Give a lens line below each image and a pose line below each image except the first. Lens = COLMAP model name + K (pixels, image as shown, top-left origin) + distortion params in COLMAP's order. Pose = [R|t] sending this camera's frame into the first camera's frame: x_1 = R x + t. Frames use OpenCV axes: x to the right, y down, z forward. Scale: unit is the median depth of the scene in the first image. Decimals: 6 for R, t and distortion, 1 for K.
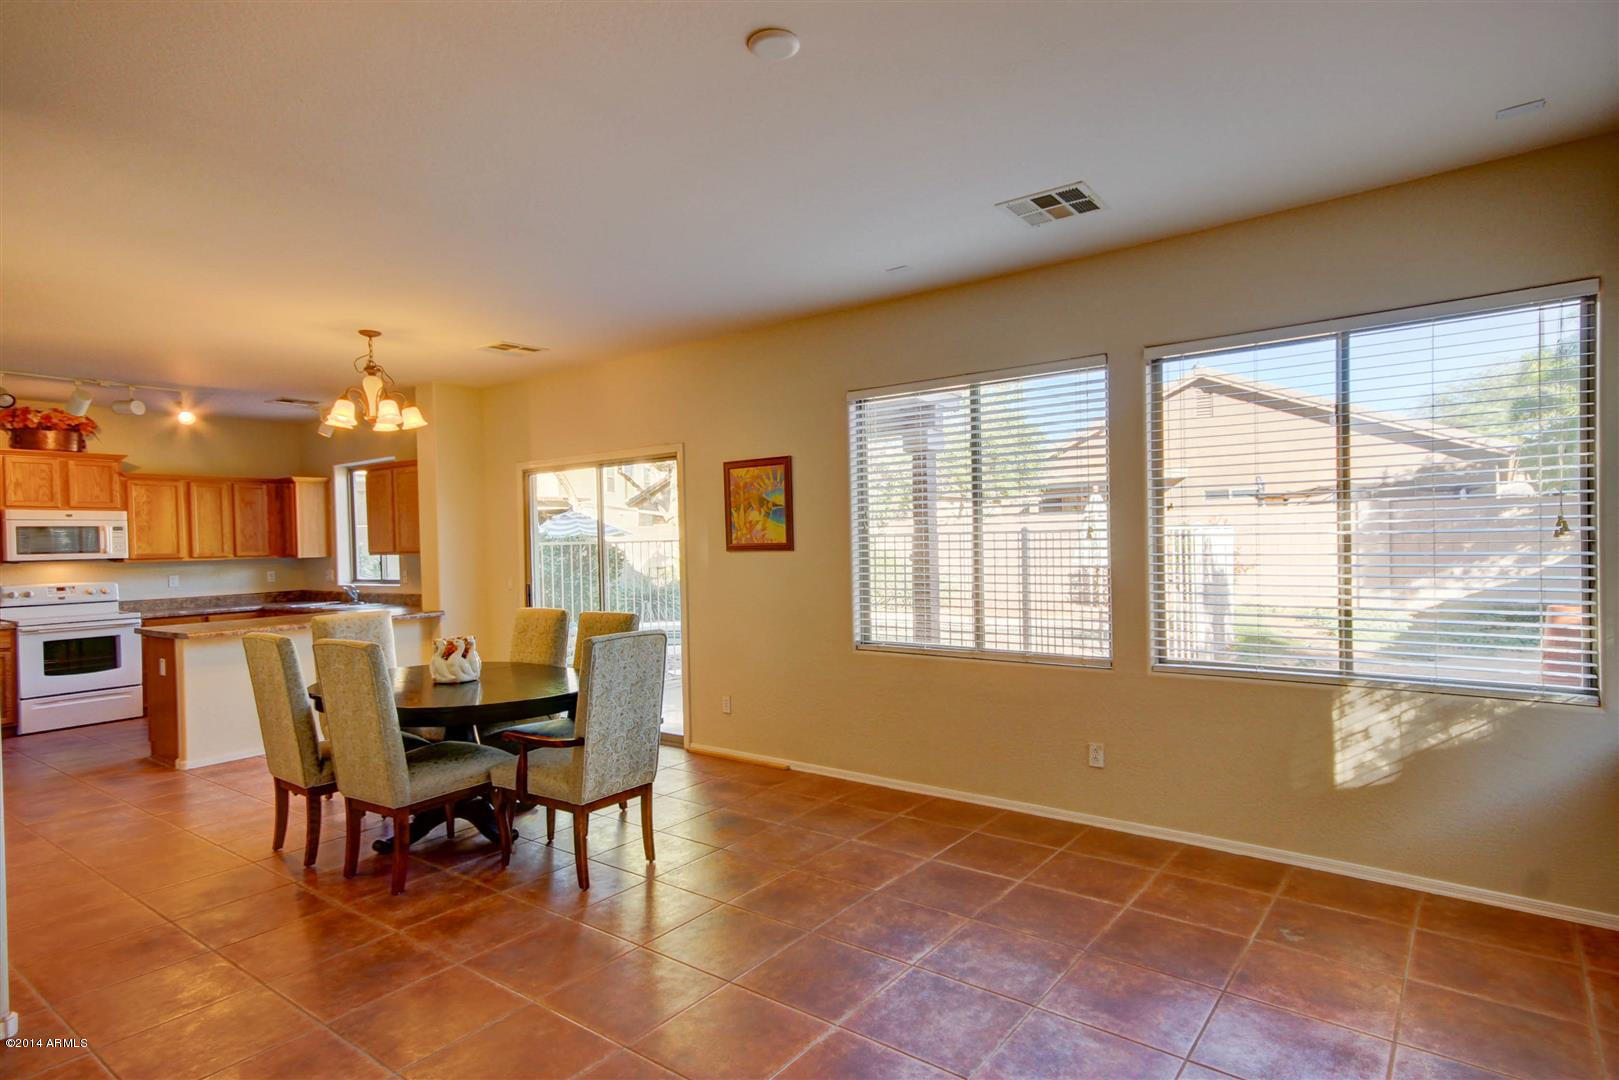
lens RADIAL K [[873.6, 0, 810.1], [0, 873.6, 539.8], [0, 0, 1]] dist [-0.001933, -0.000057]
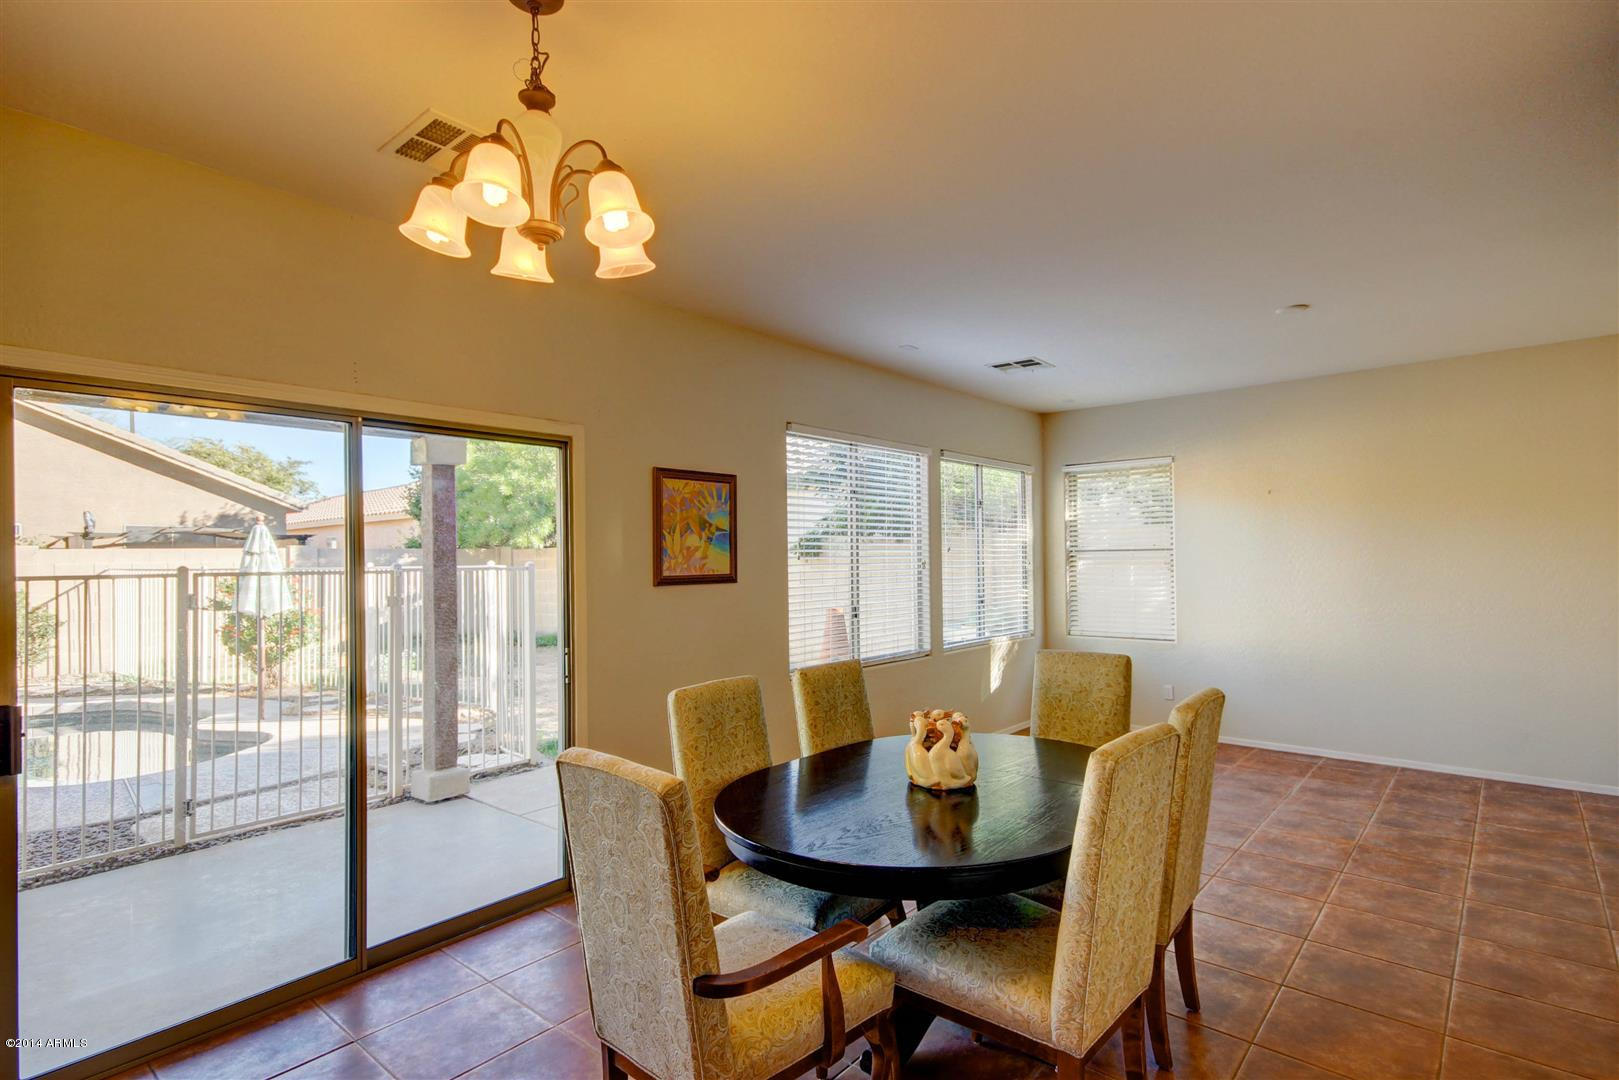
lens RADIAL K [[817.7, 0, 809.9], [0, 817.7, 541.8], [0, 0, 1]] dist [0.000642, 0.000021]
pose [[0.051742, 0.037706, 0.997948, -0.821247], [0.016953, 0.999110, -0.038629, 0.004429], [-0.998517, 0.018917, 0.051057, 0.865100]]
